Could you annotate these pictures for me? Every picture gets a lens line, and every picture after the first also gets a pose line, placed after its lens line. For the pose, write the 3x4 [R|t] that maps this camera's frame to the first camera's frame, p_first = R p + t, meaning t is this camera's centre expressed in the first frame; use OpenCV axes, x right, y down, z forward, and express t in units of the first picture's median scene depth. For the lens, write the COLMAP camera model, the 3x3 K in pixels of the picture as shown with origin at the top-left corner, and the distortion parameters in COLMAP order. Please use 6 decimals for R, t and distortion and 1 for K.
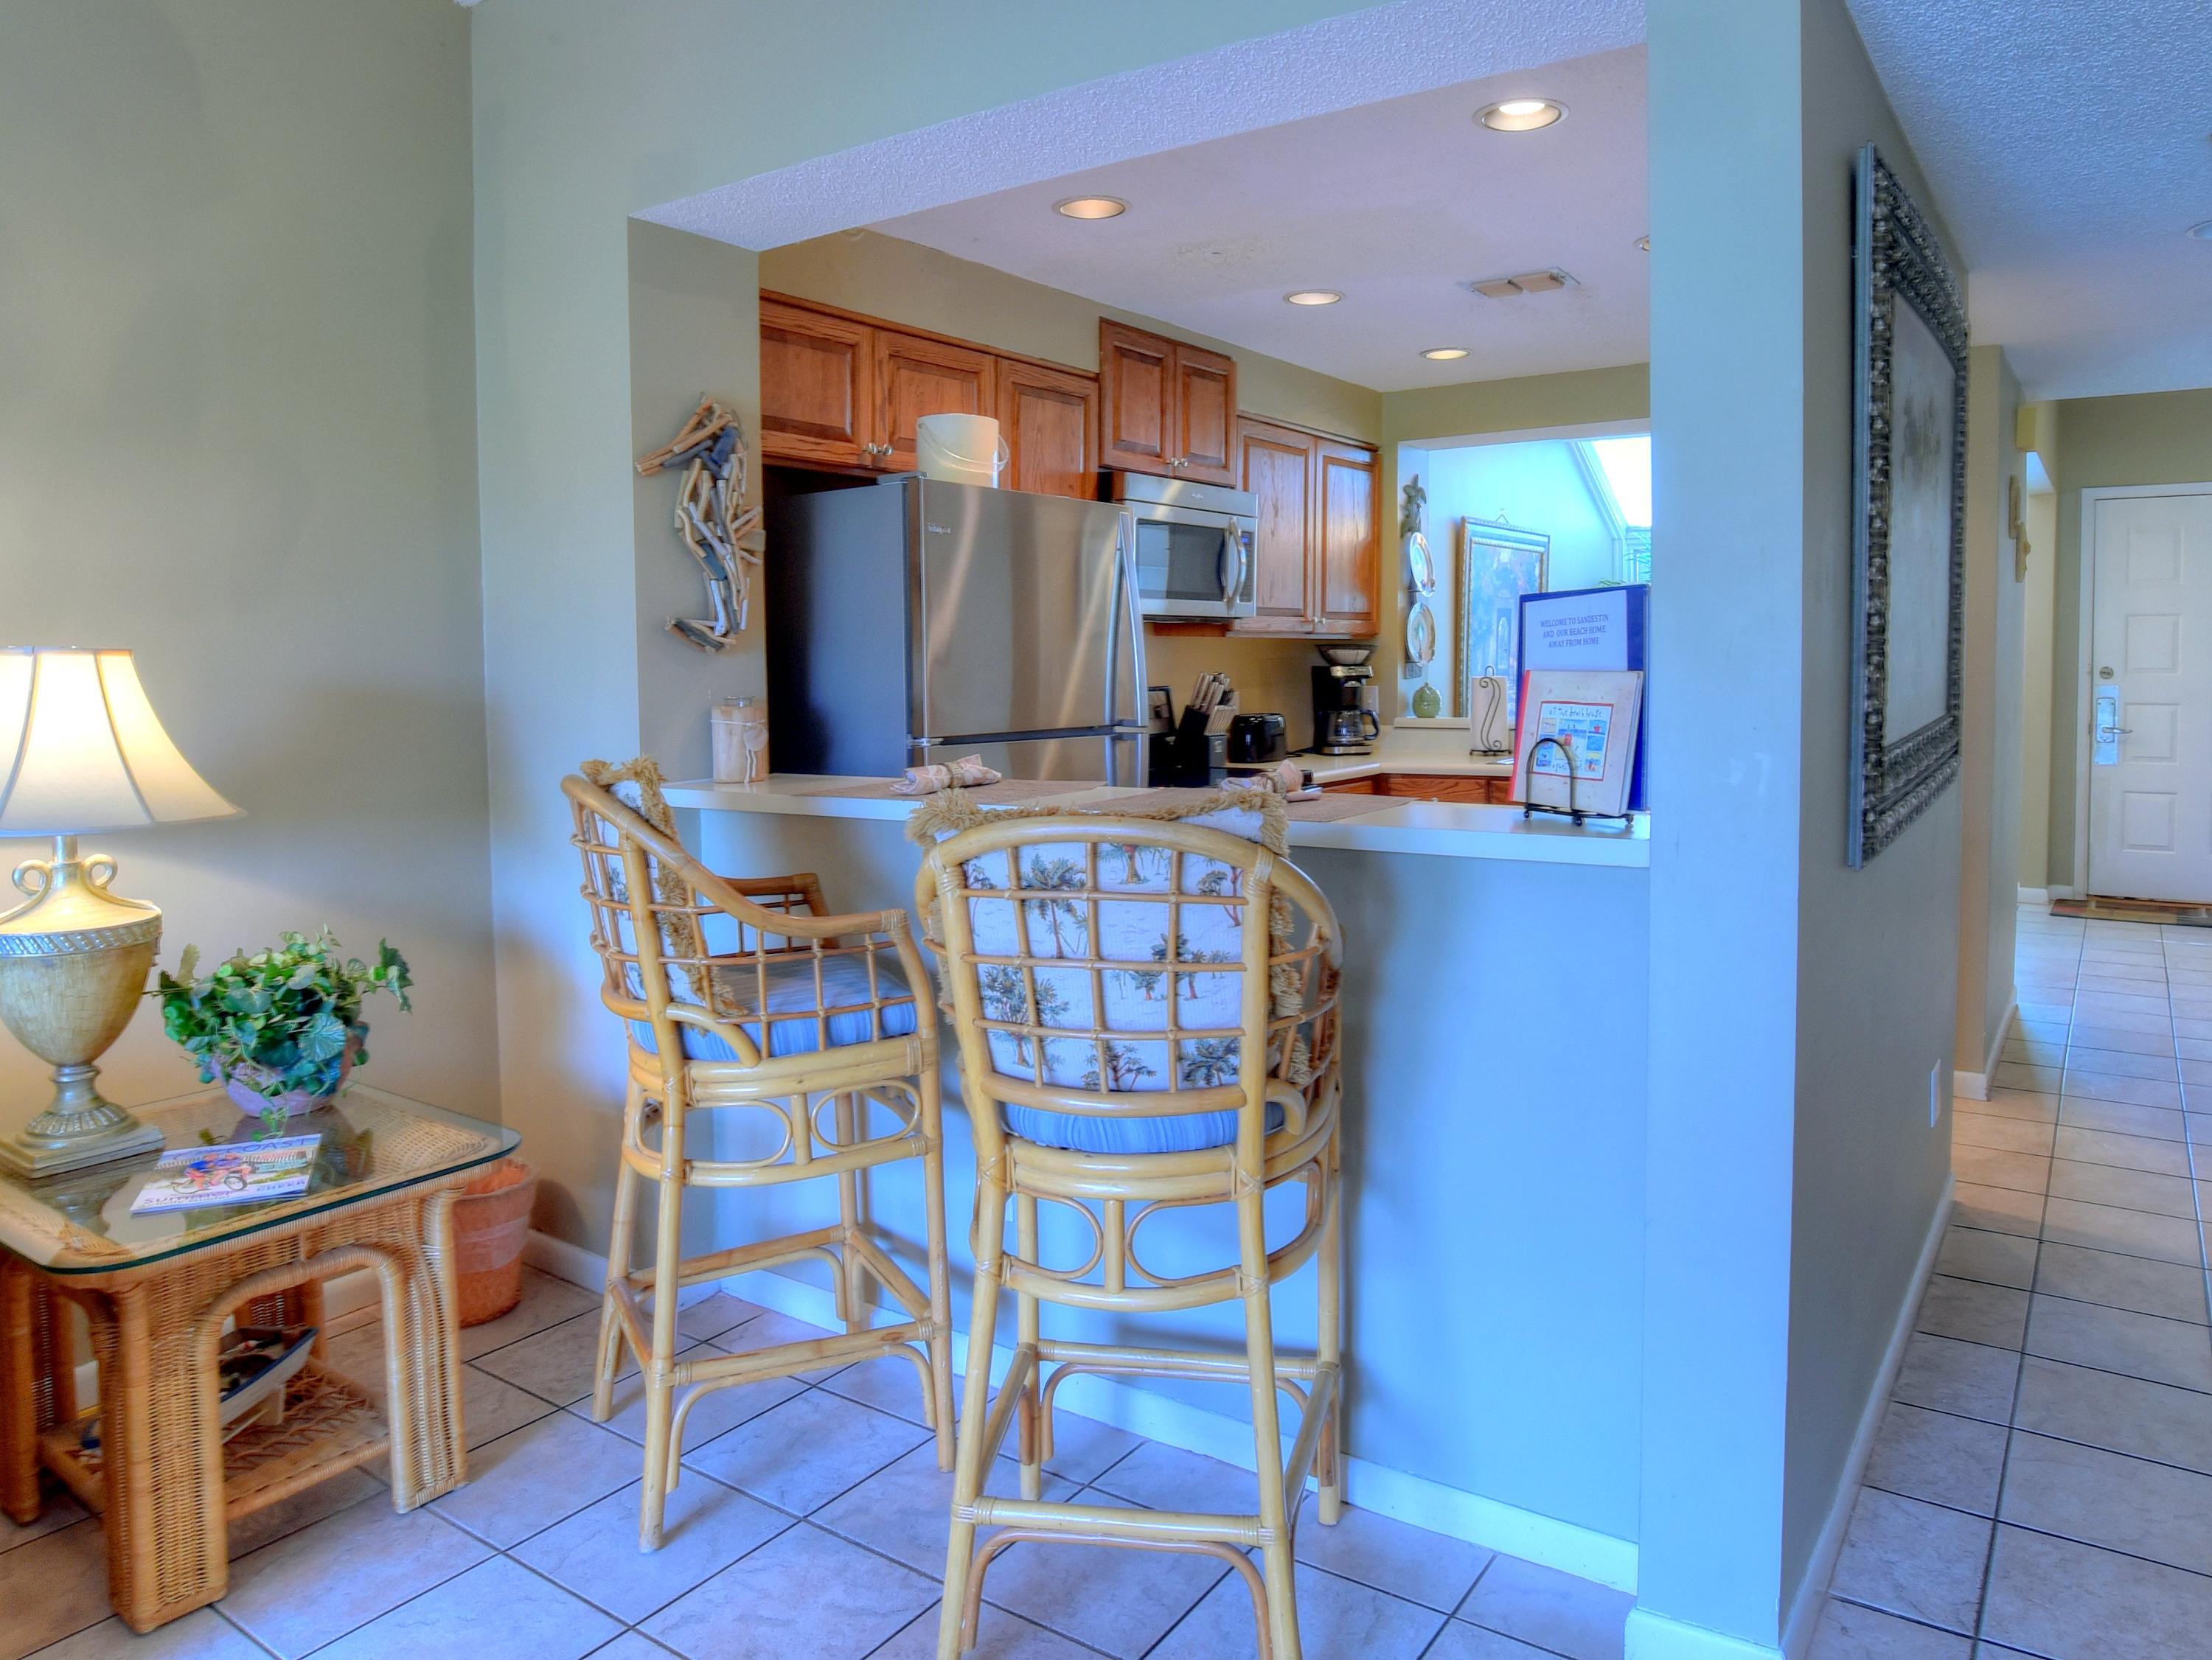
lens RADIAL K [[1533.6, 0, 1037.6], [0, 1533.6, 726.0], [0, 0, 1]] dist [-0.048455, 0.005983]
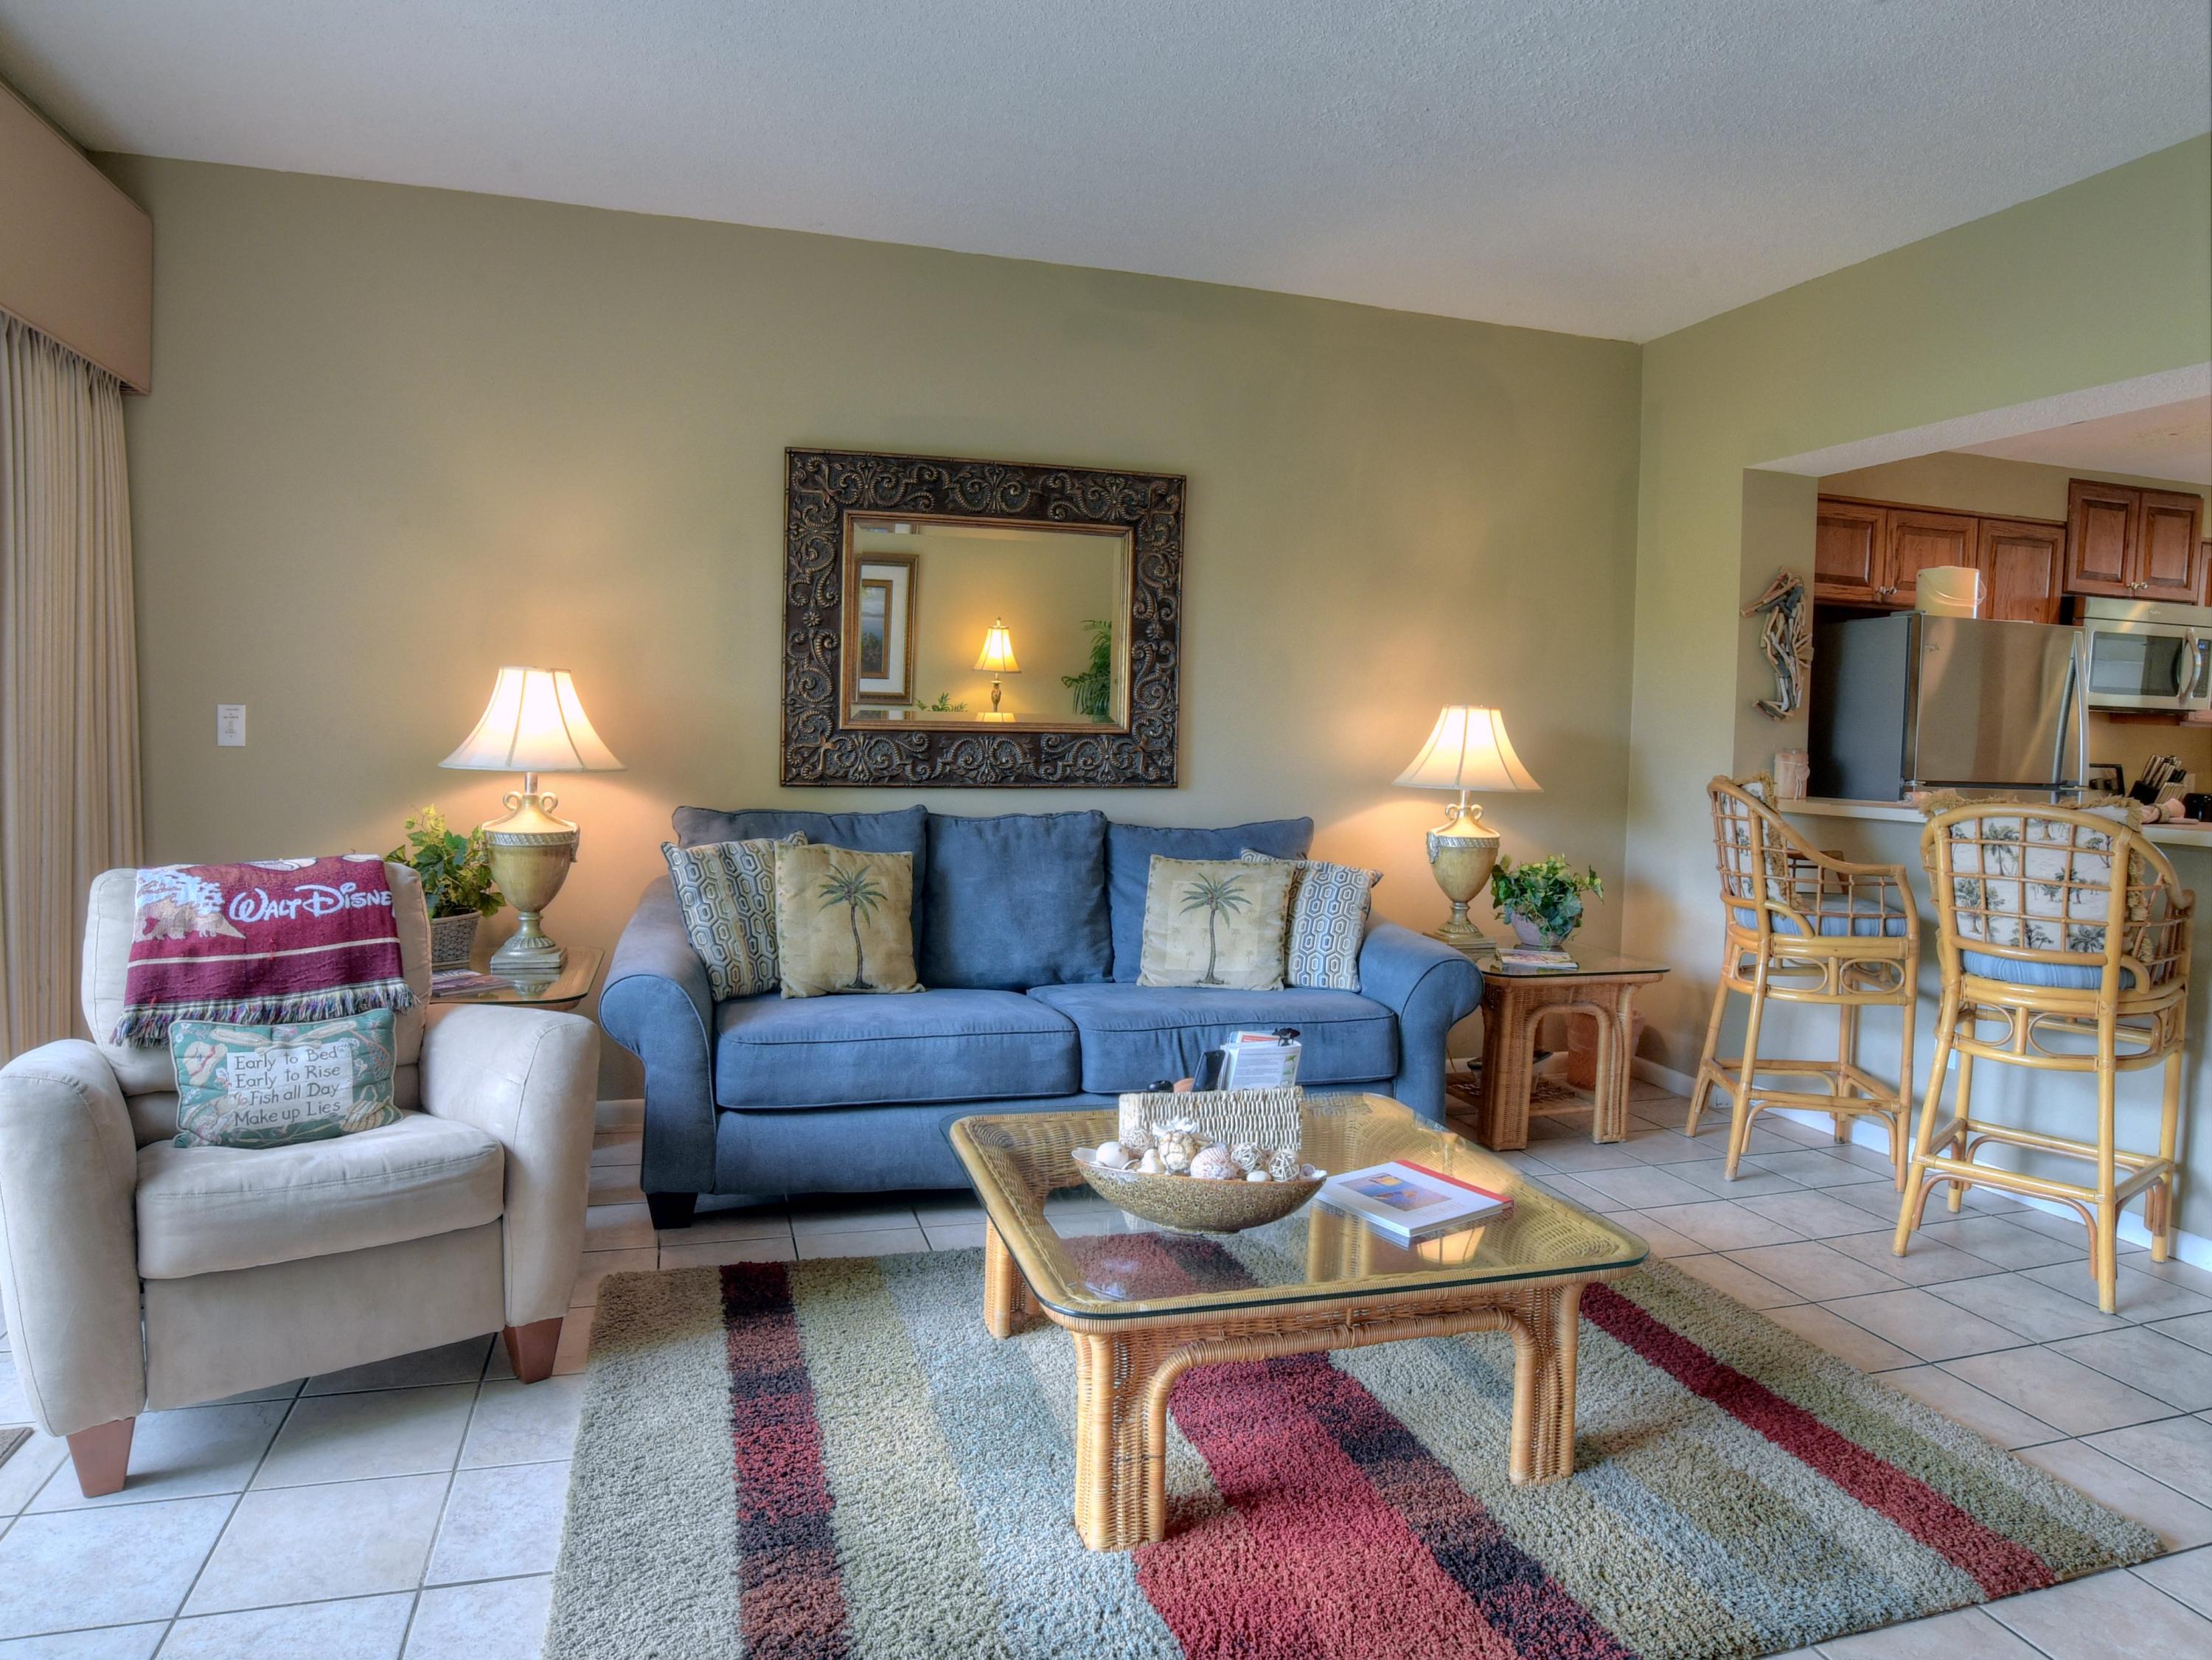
lens RADIAL K [[1322.2, 0, 1100.5], [0, 1322.2, 806.7], [0, 0, 1]] dist [-0.084609, 0.025324]
pose [[0.816641, 0.064656, -0.573513, 0.001957], [-0.056455, 0.997889, 0.032110, 0.054340], [0.574378, 0.006155, 0.818567, -0.753056]]
